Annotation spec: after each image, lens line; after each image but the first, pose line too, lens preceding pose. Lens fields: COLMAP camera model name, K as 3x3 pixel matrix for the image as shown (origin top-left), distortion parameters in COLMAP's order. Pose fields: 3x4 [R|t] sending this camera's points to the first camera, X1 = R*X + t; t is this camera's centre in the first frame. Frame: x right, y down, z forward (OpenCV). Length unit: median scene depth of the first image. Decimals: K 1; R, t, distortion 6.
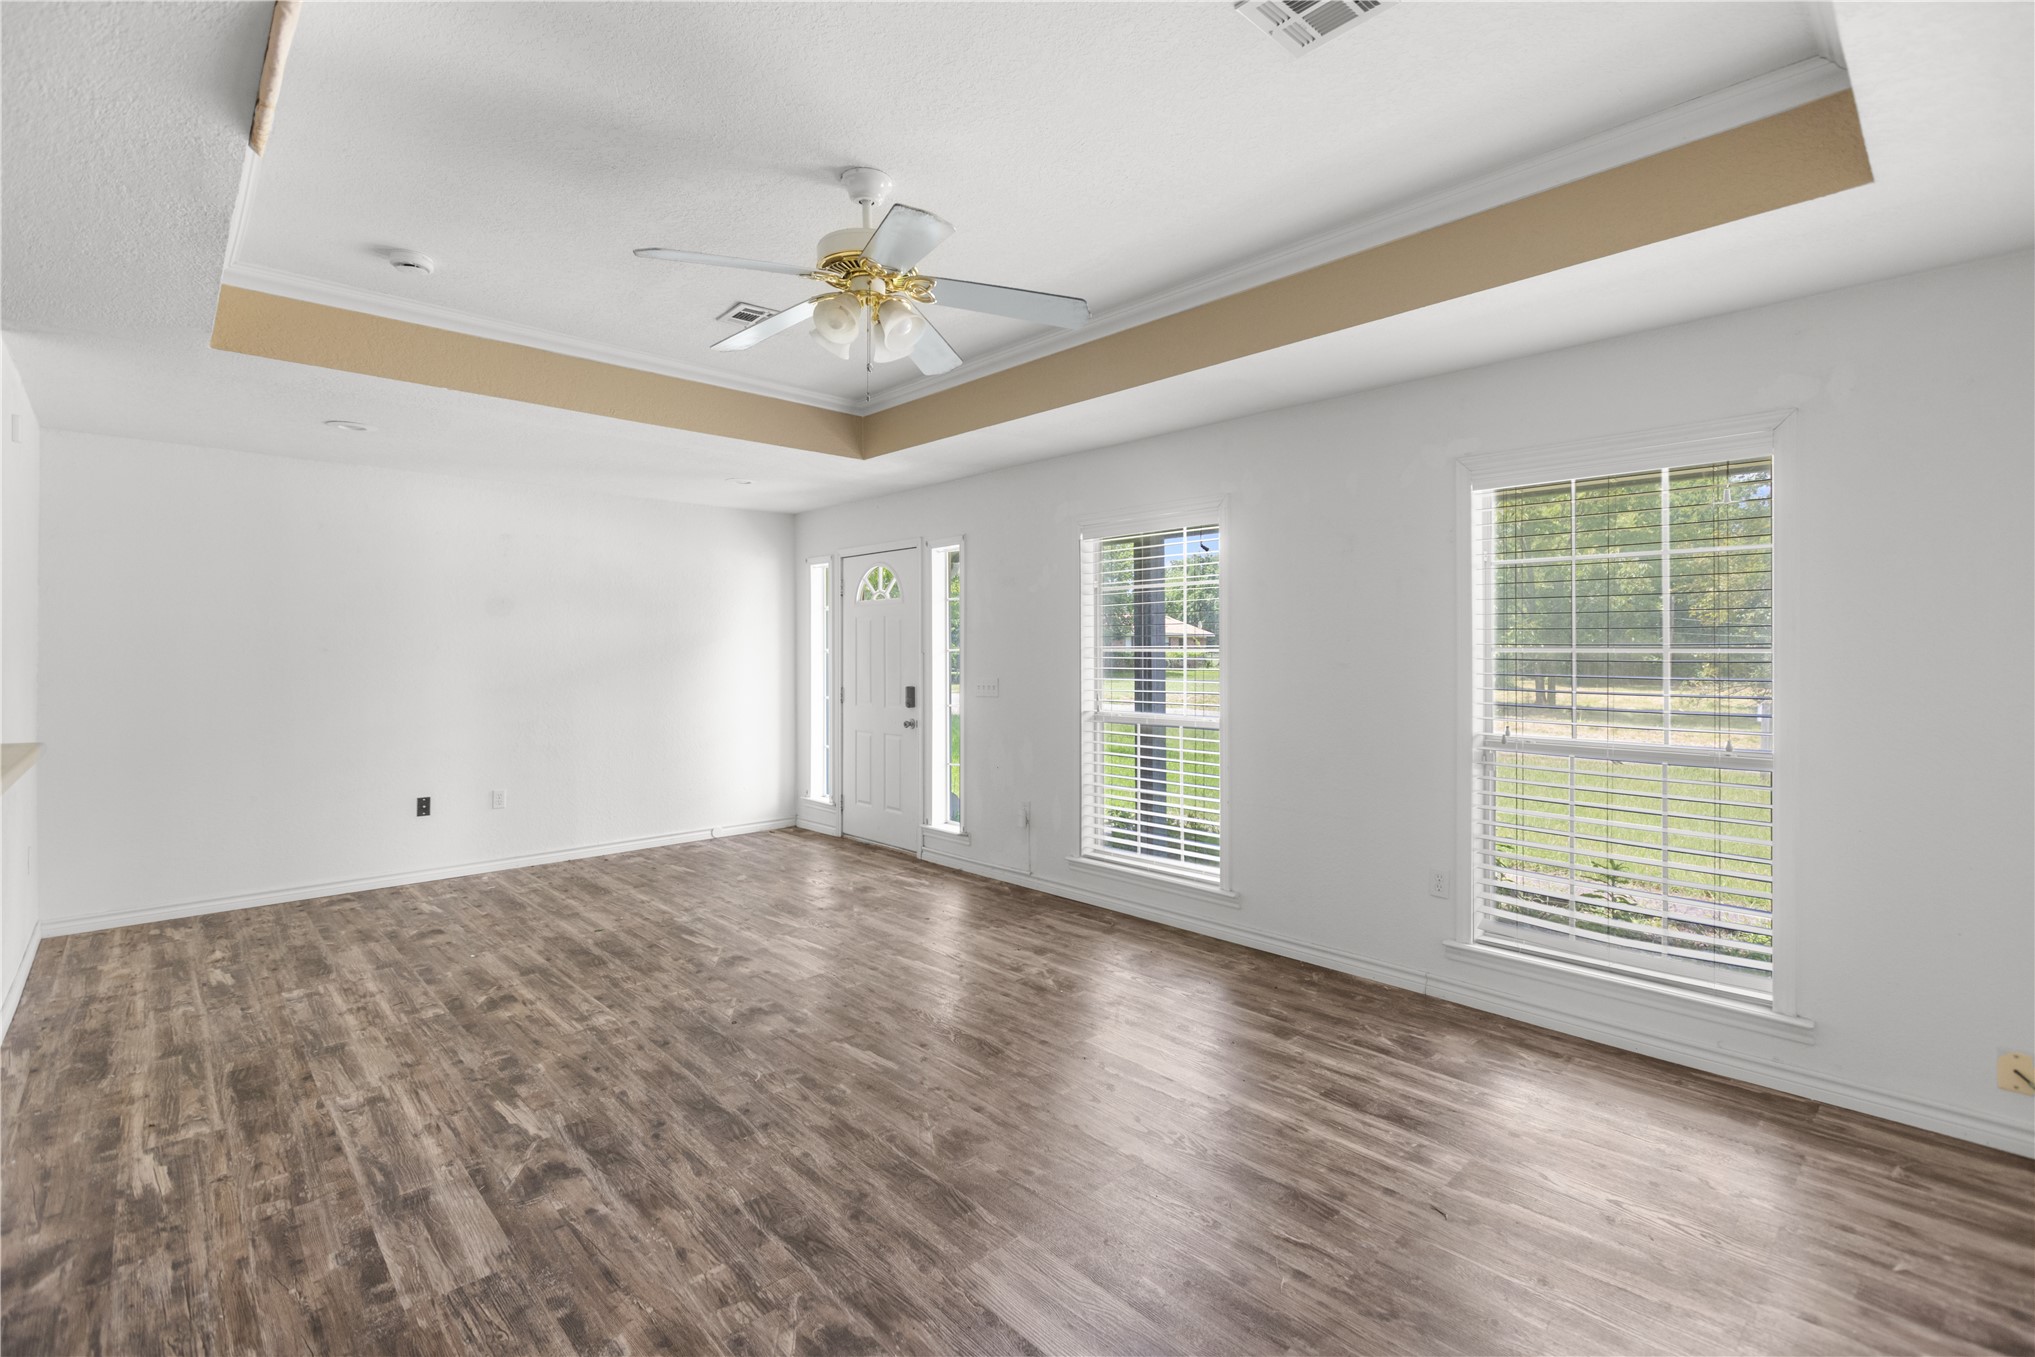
lens RADIAL K [[906.0, 0, 1021.2], [0, 906.0, 651.5], [0, 0, 1]] dist [0.000618, -0.000747]
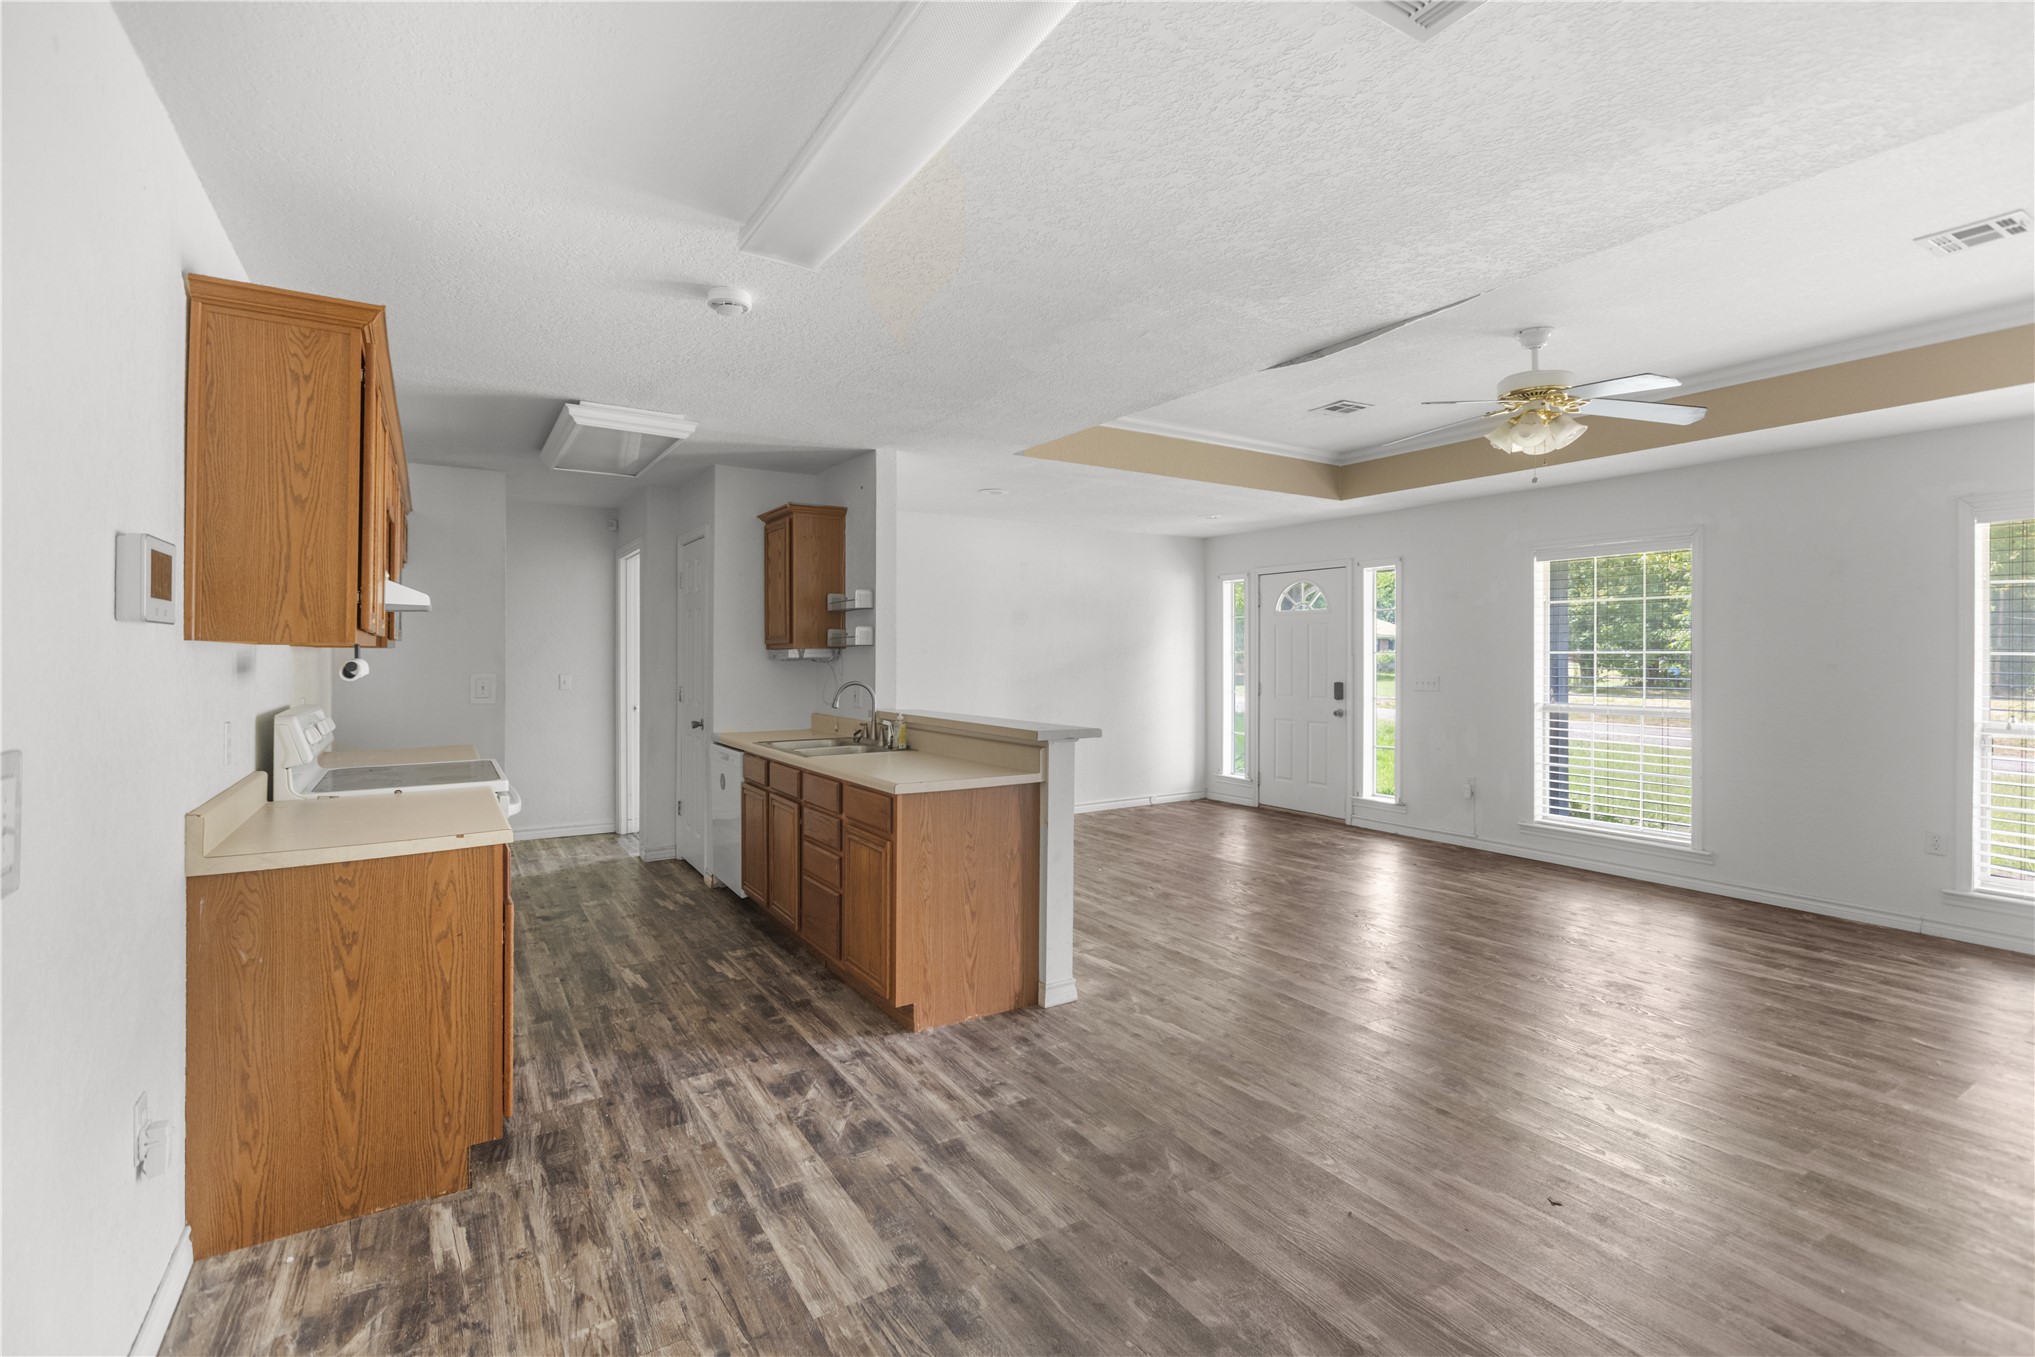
lens RADIAL K [[906.0, 0, 1014.6], [0, 906.0, 656.2], [0, 0, 1]] dist [0.000618, -0.000747]
pose [[0.980258, 0.003916, -0.197682, -0.582789], [-0.003196, 0.999987, 0.003963, 0.001214], [0.197695, -0.003253, 0.980258, -0.504375]]
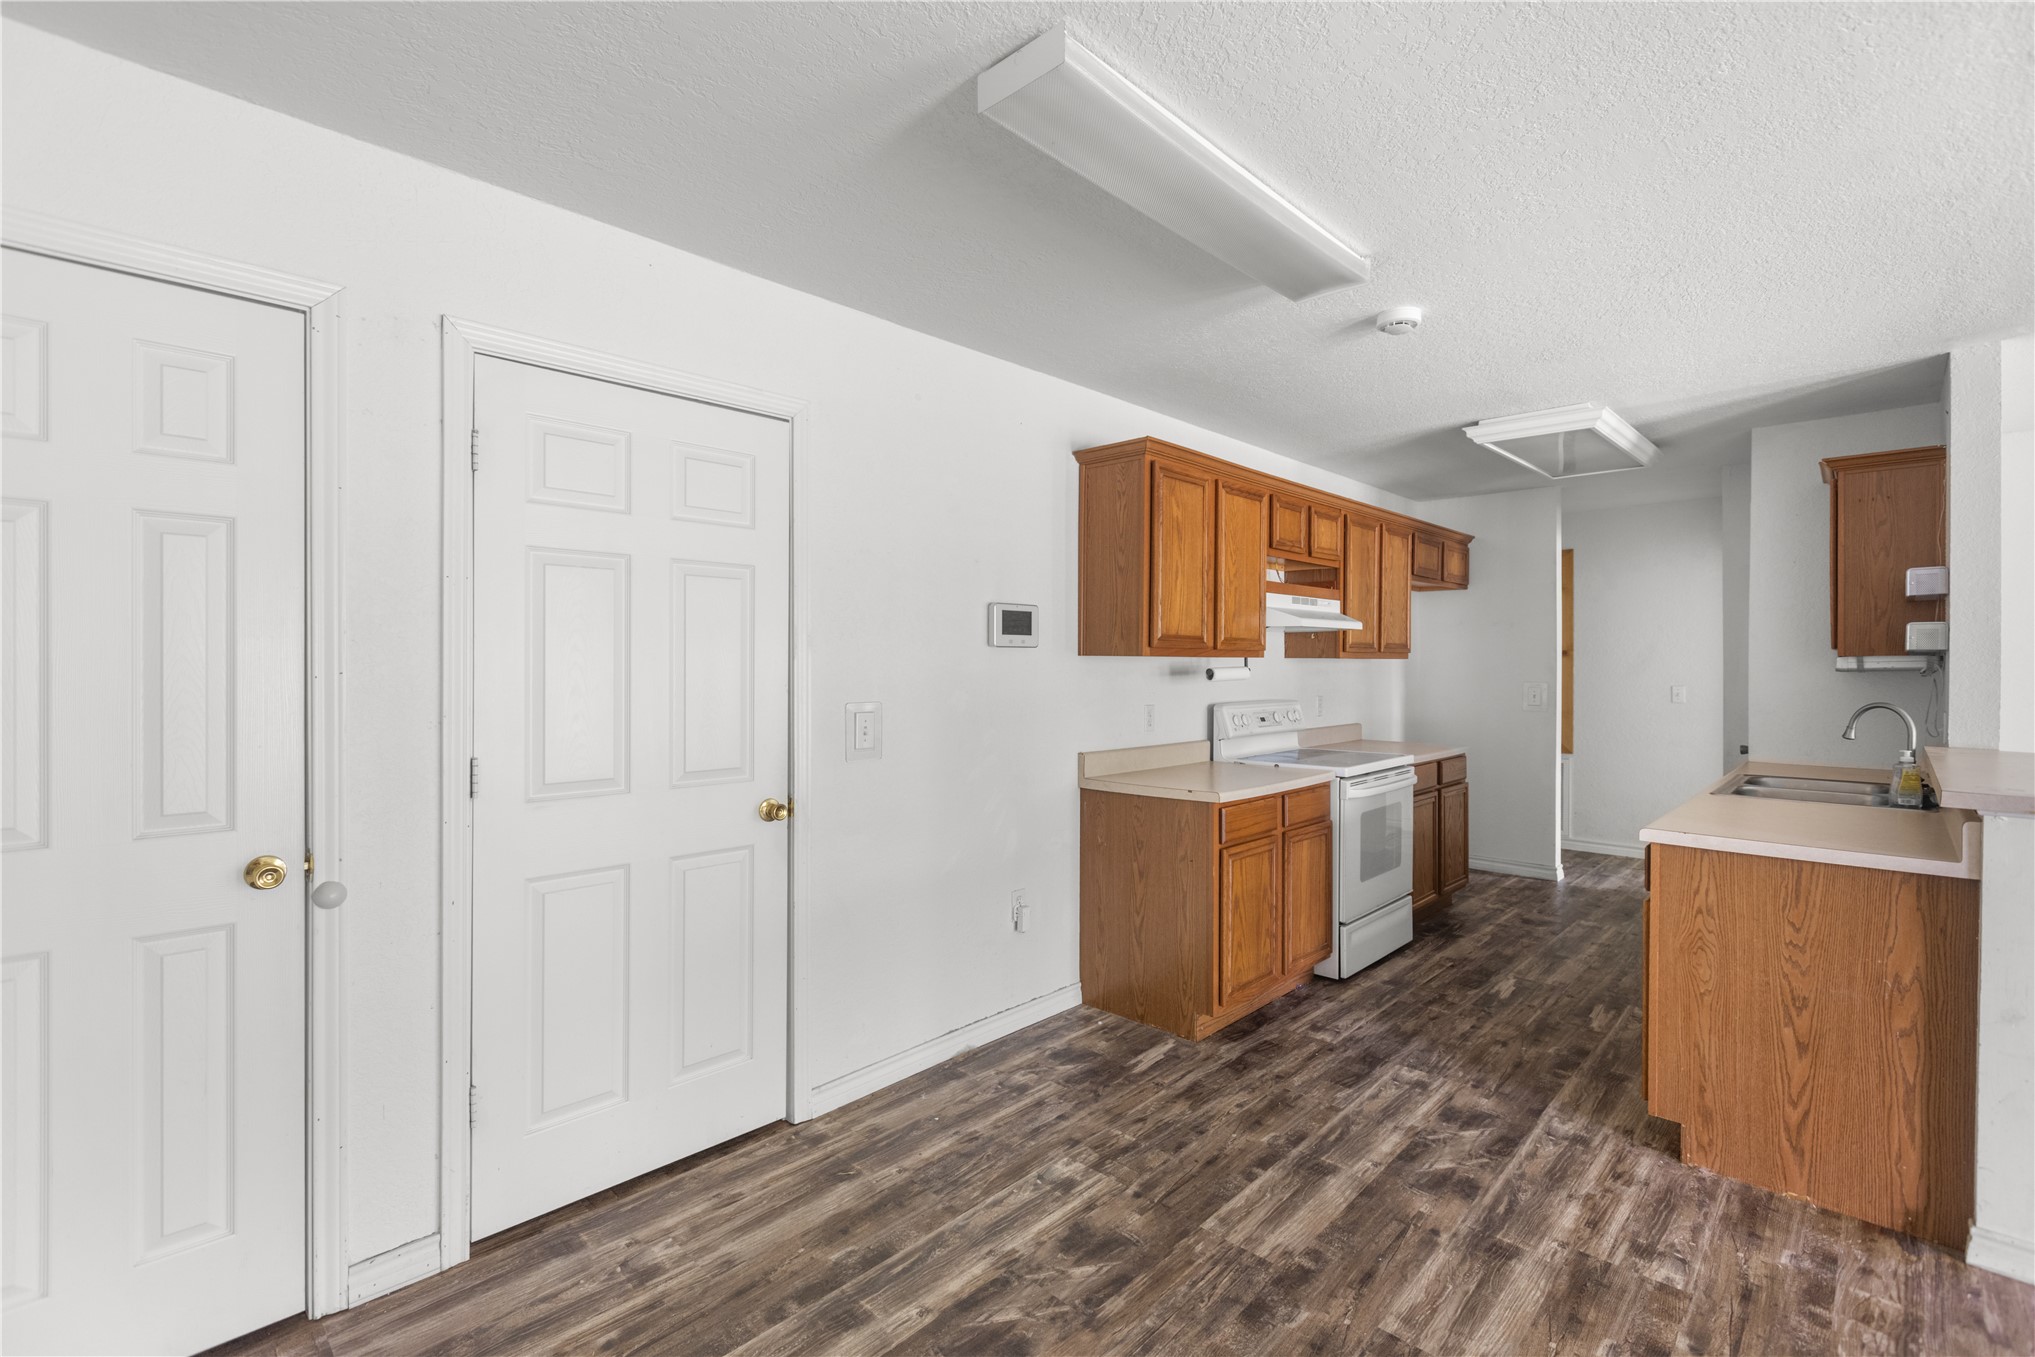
lens RADIAL K [[906.0, 0, 1007.5], [0, 906.0, 668.5], [0, 0, 1]] dist [0.000618, -0.000747]
pose [[0.031639, 0.007203, -0.999473, -0.150791], [0.000976, 0.999973, 0.007238, 0.002527], [0.999499, -0.001205, 0.031631, -0.132093]]
